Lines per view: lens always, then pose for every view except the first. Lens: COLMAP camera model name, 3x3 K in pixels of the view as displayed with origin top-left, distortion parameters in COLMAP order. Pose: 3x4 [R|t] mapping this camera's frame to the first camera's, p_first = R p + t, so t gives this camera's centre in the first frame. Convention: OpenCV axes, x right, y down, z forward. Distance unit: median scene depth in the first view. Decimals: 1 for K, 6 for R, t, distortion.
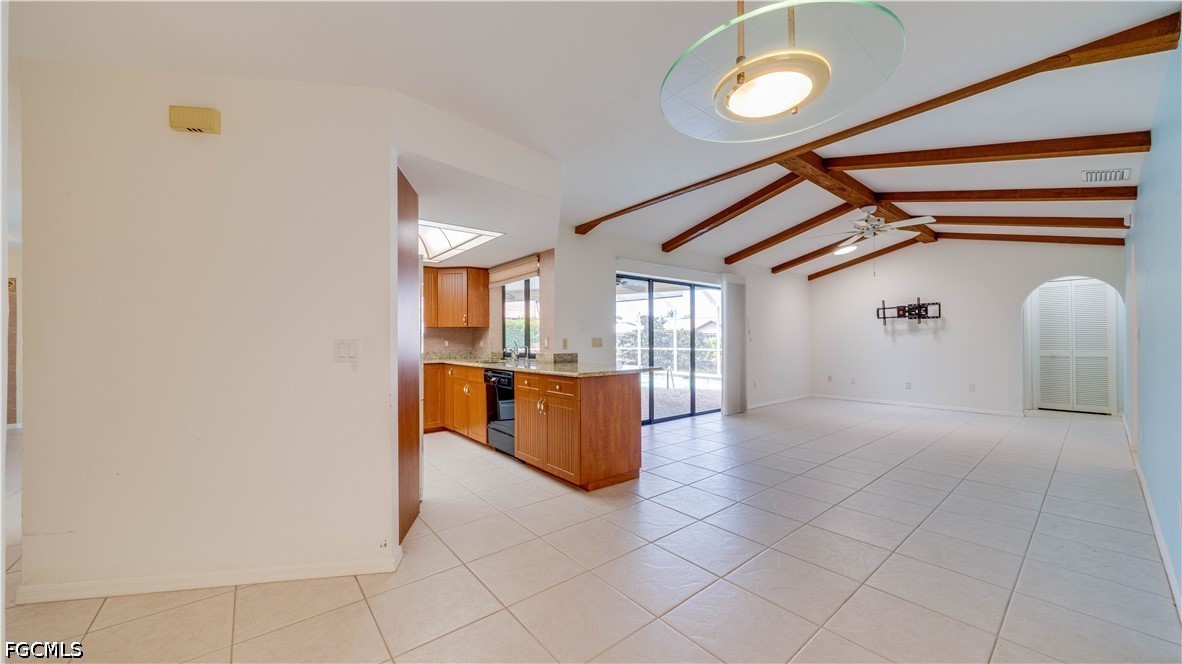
lens RADIAL K [[424.0, 0, 589.4], [0, 424.0, 335.8], [0, 0, 1]] dist [0.000817, -0.000033]
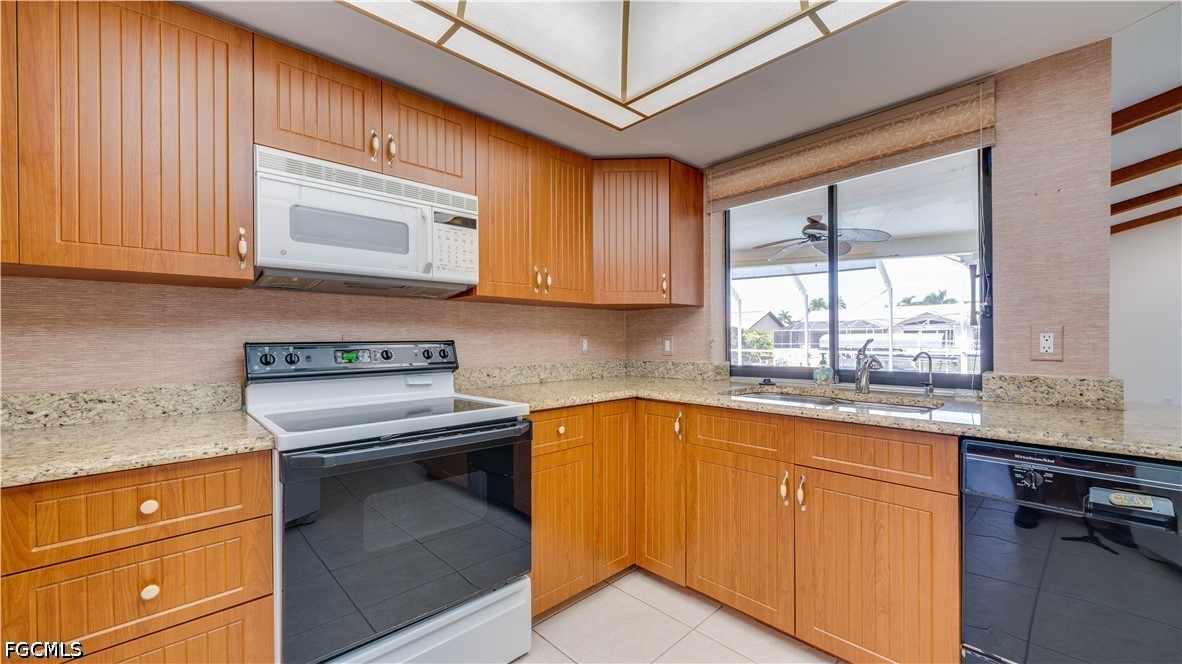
lens RADIAL K [[451.5, 0, 592.0], [0, 451.5, 338.9], [0, 0, 1]] dist [-0.003371, -0.000214]
pose [[0.997175, -0.000358, 0.075117, -0.341950], [-0.000249, 0.999967, 0.008072, 0.007980], [-0.075118, -0.008068, 0.997142, 0.499425]]
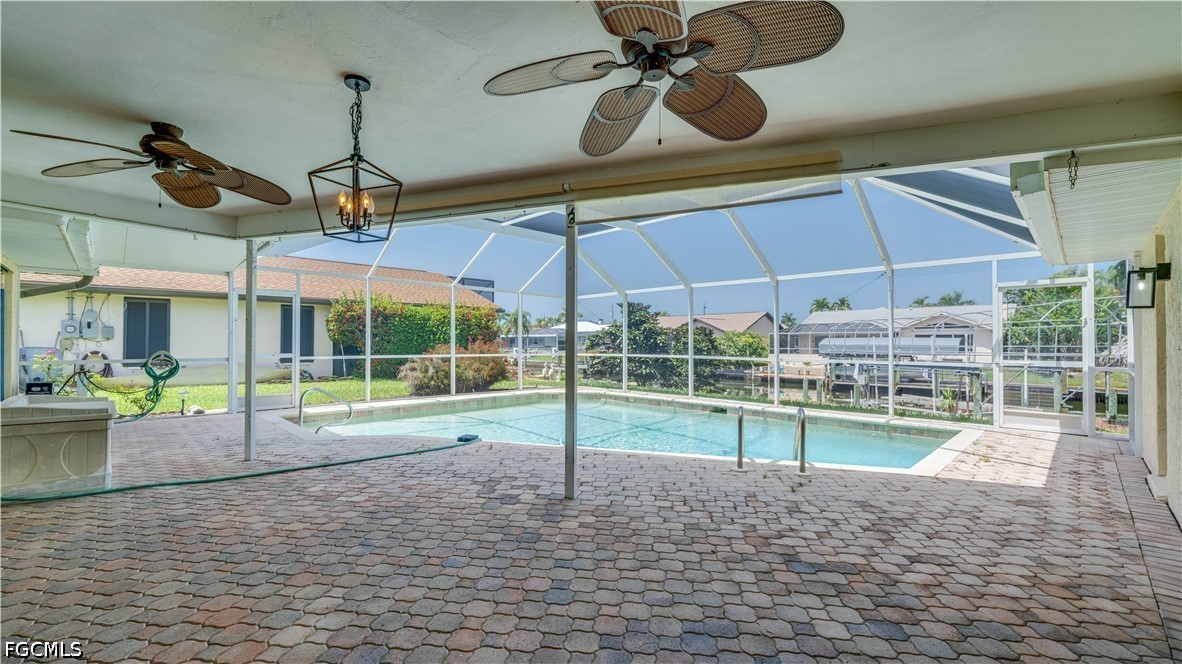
lens RADIAL K [[492.4, 0, 590.9], [0, 492.4, 337.6], [0, 0, 1]] dist [-0.001051, -0.000102]
pose [[0.995385, 0.009435, 0.095499, 0.012828], [-0.009462, 0.999955, -0.000174, 0.015747], [-0.095496, -0.000730, 0.995430, 0.913610]]
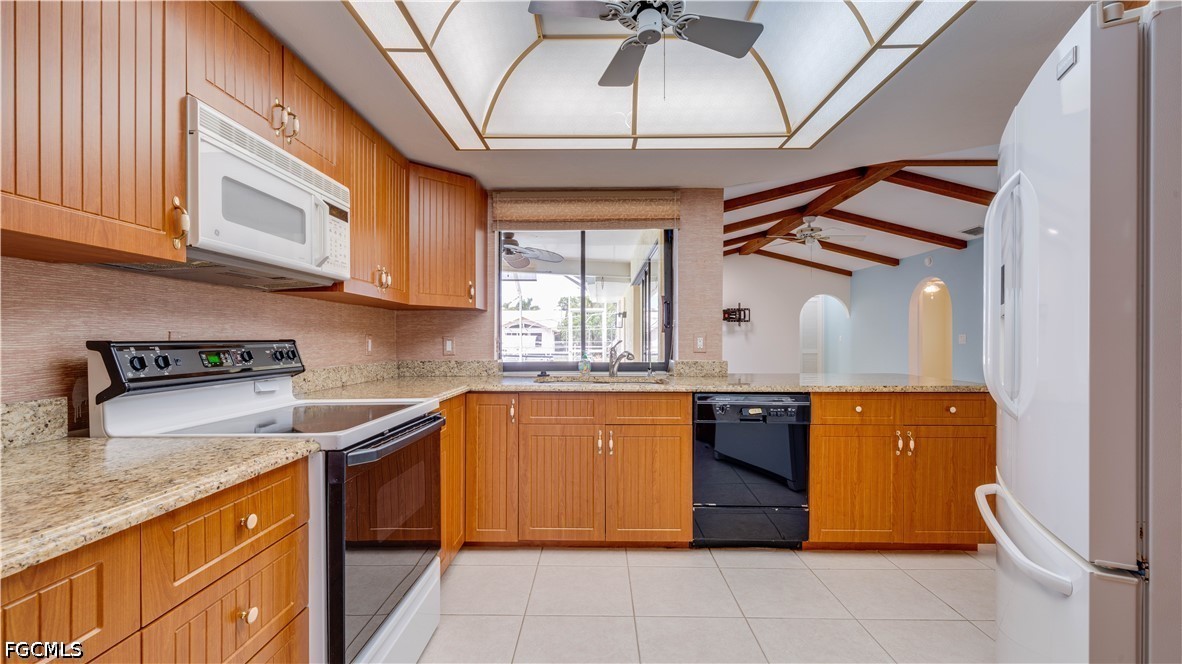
lens RADIAL K [[501.6, 0, 595.6], [0, 501.6, 337.9], [0, 0, 1]] dist [0.000133, 0.000038]
pose [[0.640578, 0.007878, 0.767852, -0.535516], [-0.010989, 0.999939, -0.001092, 0.008763], [-0.767814, -0.007739, 0.640626, 0.482429]]
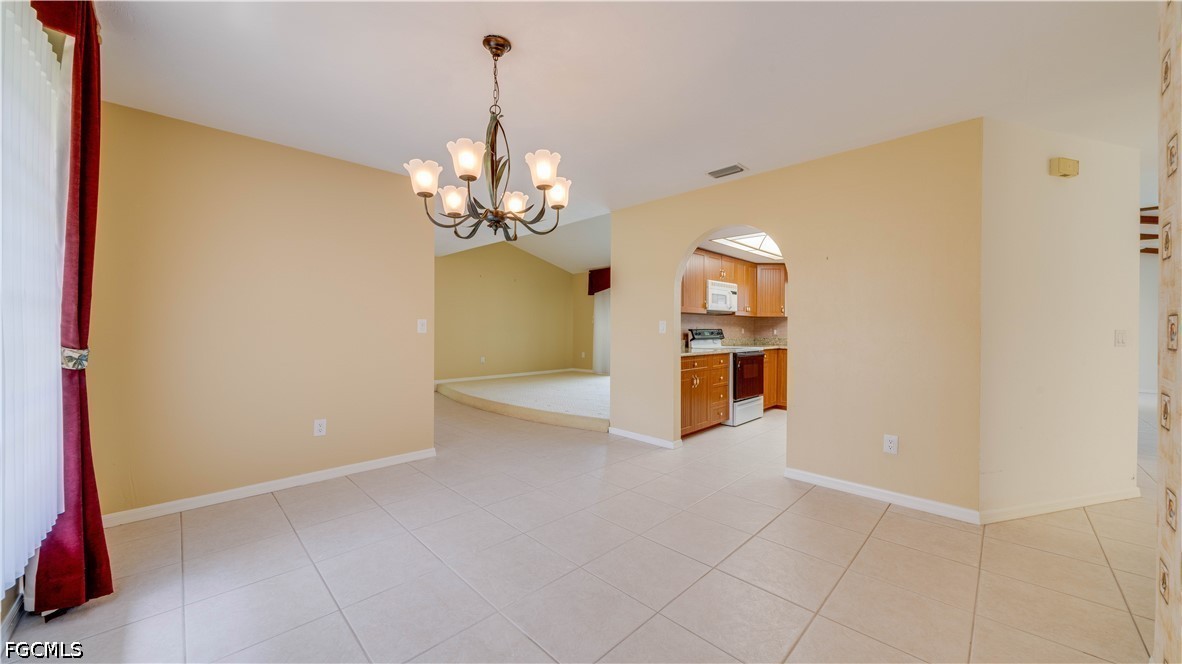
lens RADIAL K [[407.7, 0, 588.3], [0, 407.7, 336.8], [0, 0, 1]] dist [-0.001554, -0.000045]
pose [[0.996552, 0.006236, 0.082738, -0.780910], [-0.008341, 0.999650, 0.025120, 0.008434], [-0.082553, -0.025723, 0.996255, -0.038485]]
